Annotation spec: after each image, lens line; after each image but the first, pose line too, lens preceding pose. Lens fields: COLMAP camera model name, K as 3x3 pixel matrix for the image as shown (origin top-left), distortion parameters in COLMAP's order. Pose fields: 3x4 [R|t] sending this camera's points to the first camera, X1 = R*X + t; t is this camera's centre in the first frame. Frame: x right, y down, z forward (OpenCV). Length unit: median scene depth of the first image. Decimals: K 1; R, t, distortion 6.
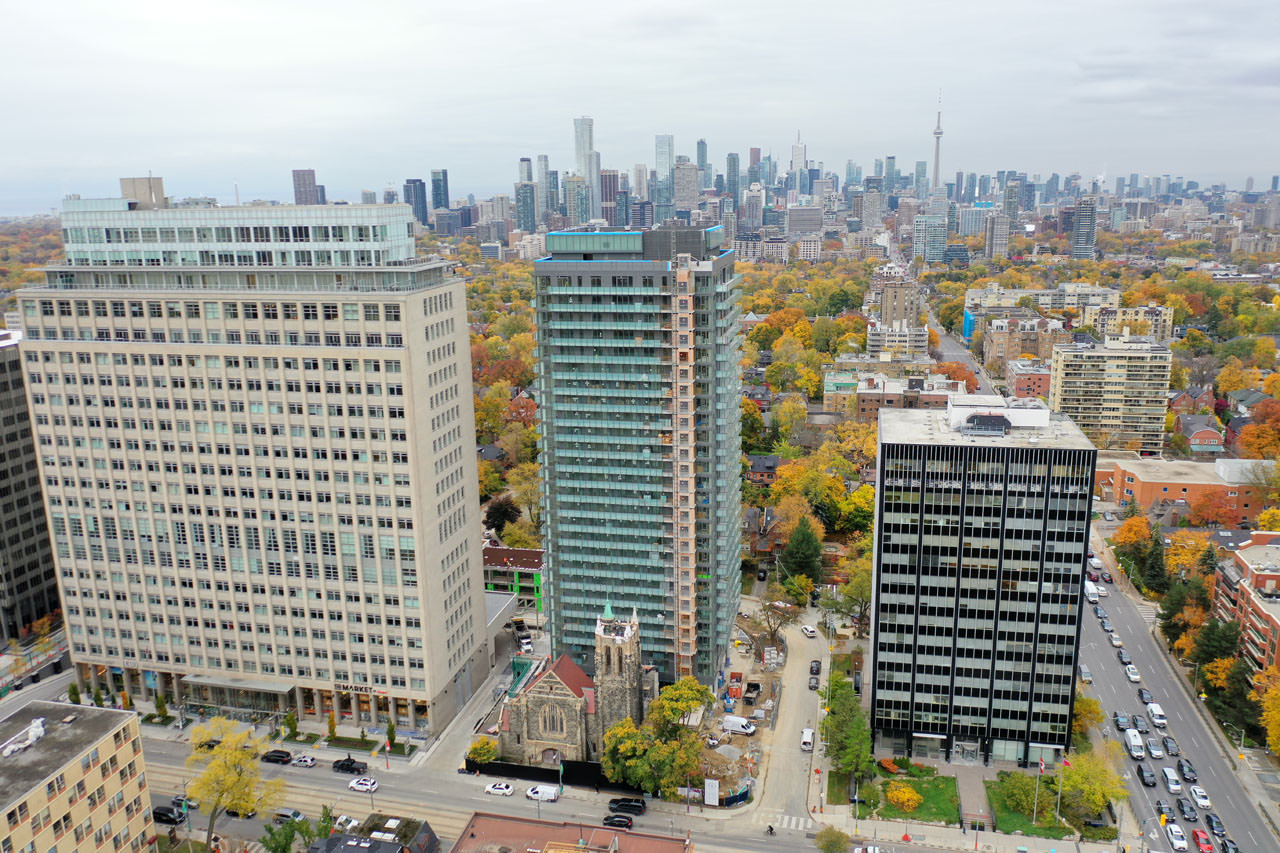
lens RADIAL K [[1018.1, 0, 637.6], [0, 1018.1, 425.8], [0, 0, 1]] dist [-0.005974, -0.010747]
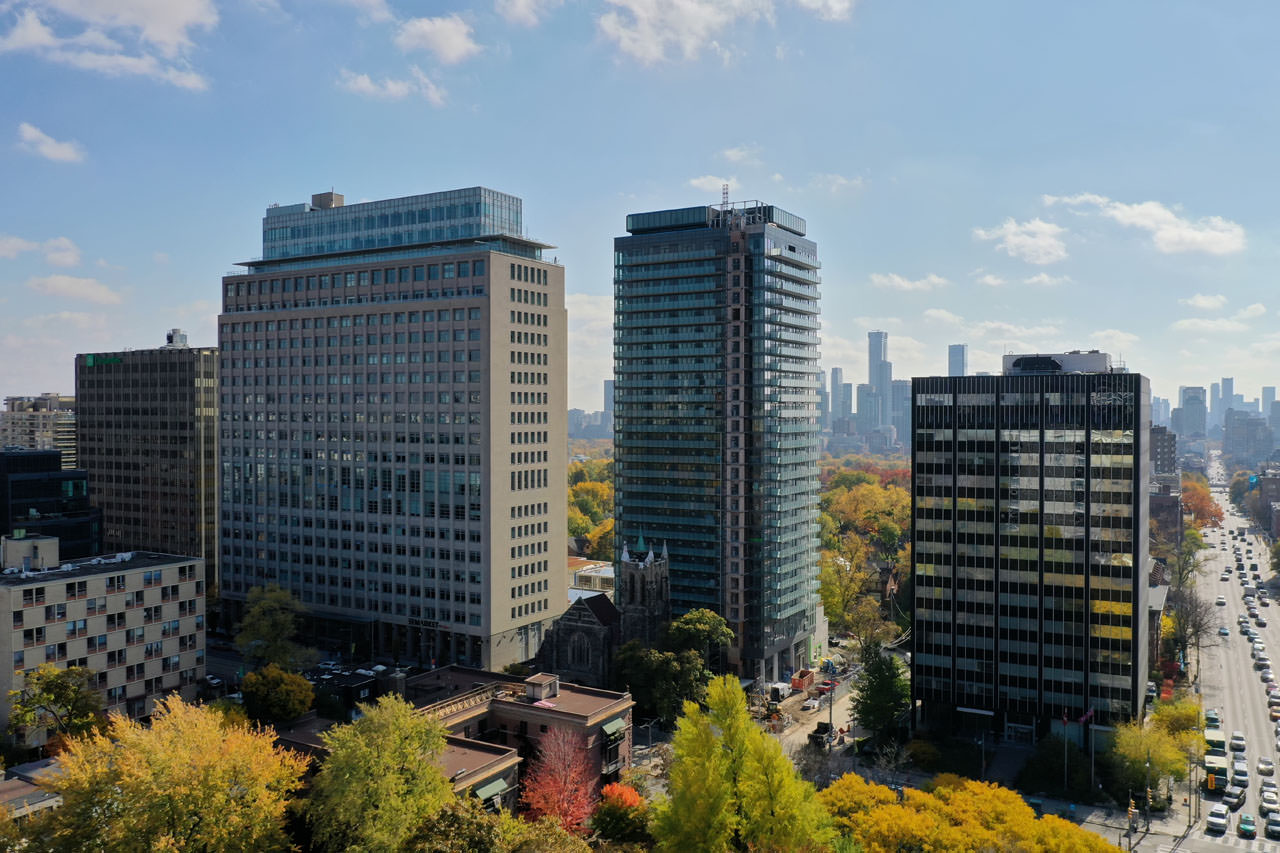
lens RADIAL K [[1018.1, 0, 636.4], [0, 1018.1, 429.0], [0, 0, 1]] dist [-0.005974, -0.010747]
pose [[0.954462, 0.024748, -0.297306, 0.260059], [-0.089271, 0.974583, -0.205470, 0.270585], [0.284664, 0.222655, 0.932412, 0.019060]]
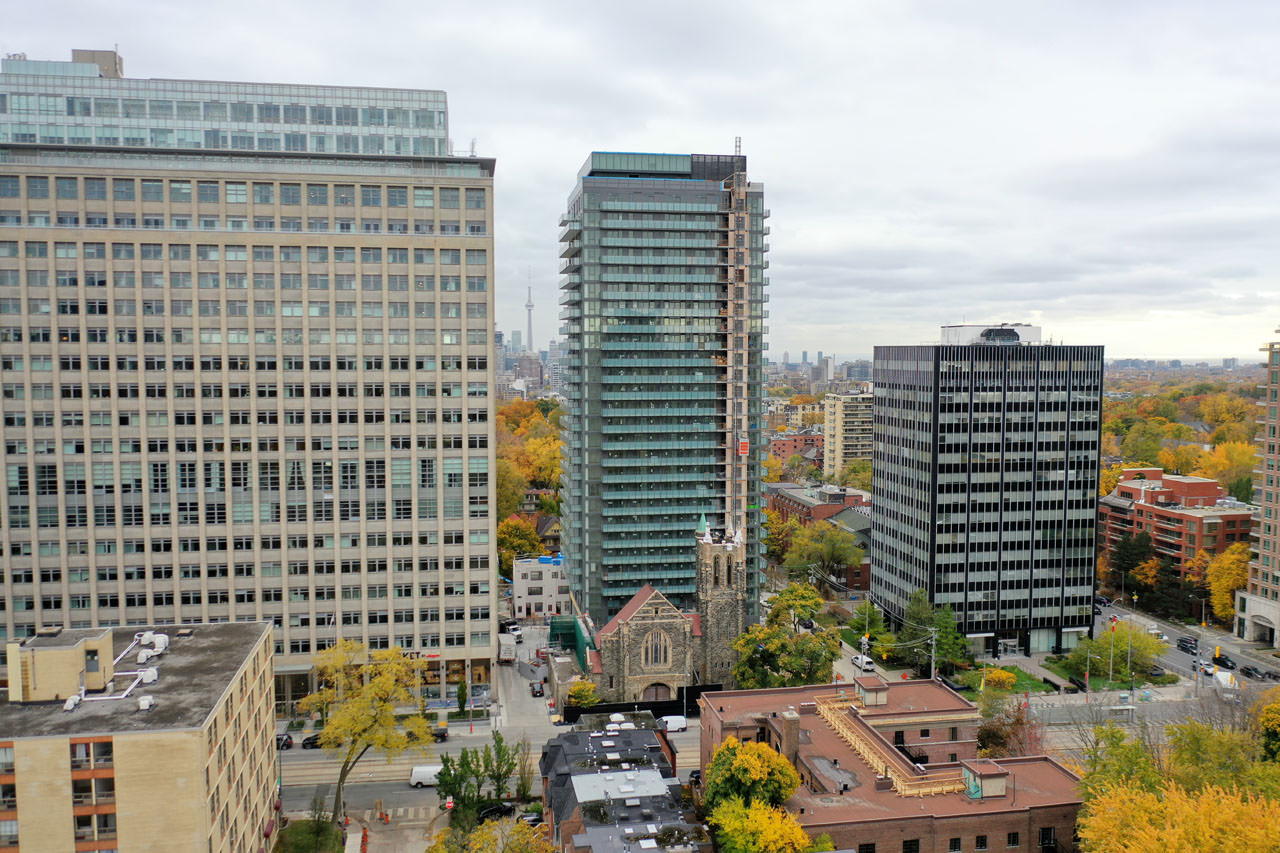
lens RADIAL K [[1018.1, 0, 638.9], [0, 1018.1, 427.3], [0, 0, 1]] dist [-0.005974, -0.010747]
pose [[0.920723, -0.010031, 0.390088, -0.436625], [0.074828, 0.985656, -0.151271, 0.224011], [-0.382975, 0.168468, 0.908267, 0.148565]]
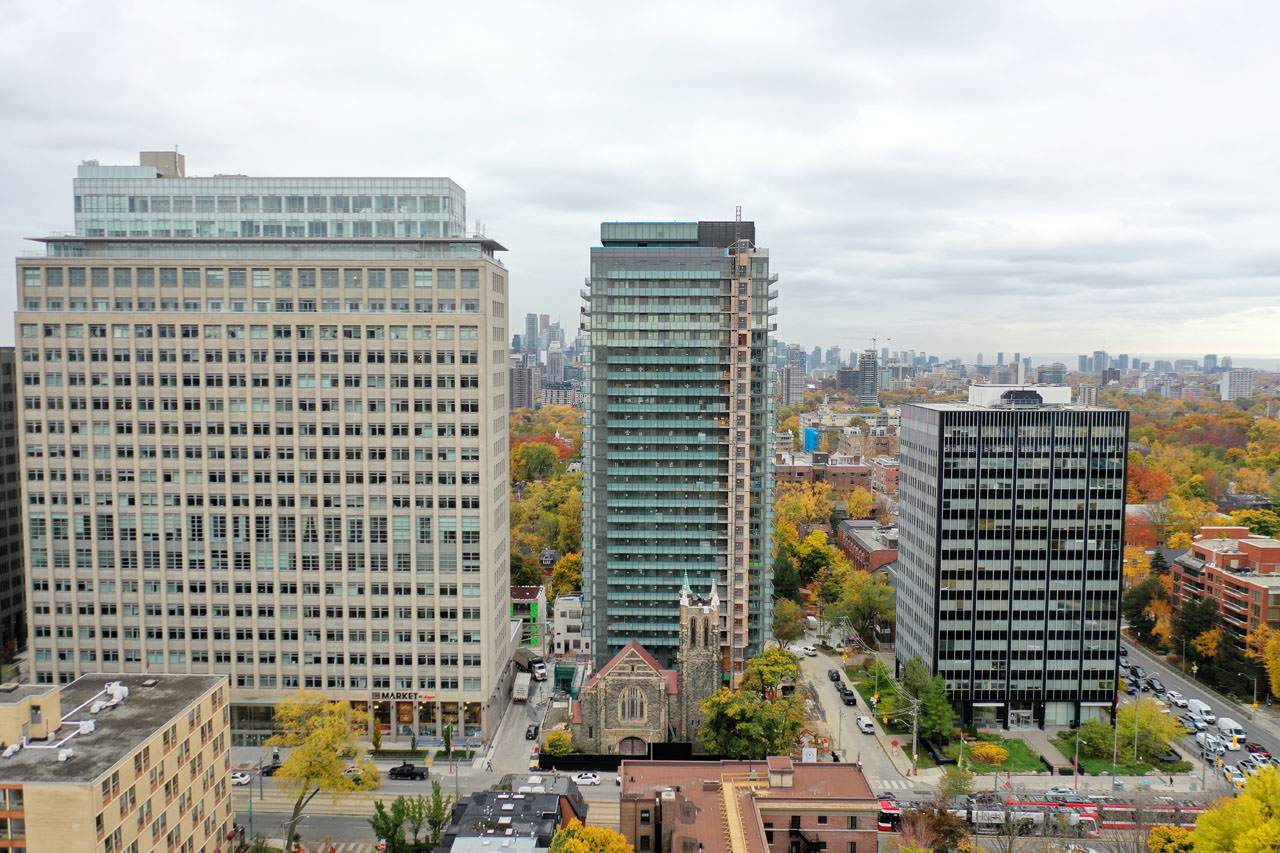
lens RADIAL K [[1018.1, 0, 637.9], [0, 1018.1, 427.1], [0, 0, 1]] dist [-0.005974, -0.010747]
pose [[0.976916, 0.005878, 0.213543, -0.275282], [0.029058, 0.986674, -0.160095, 0.181088], [-0.211639, 0.162604, 0.963727, 0.042824]]
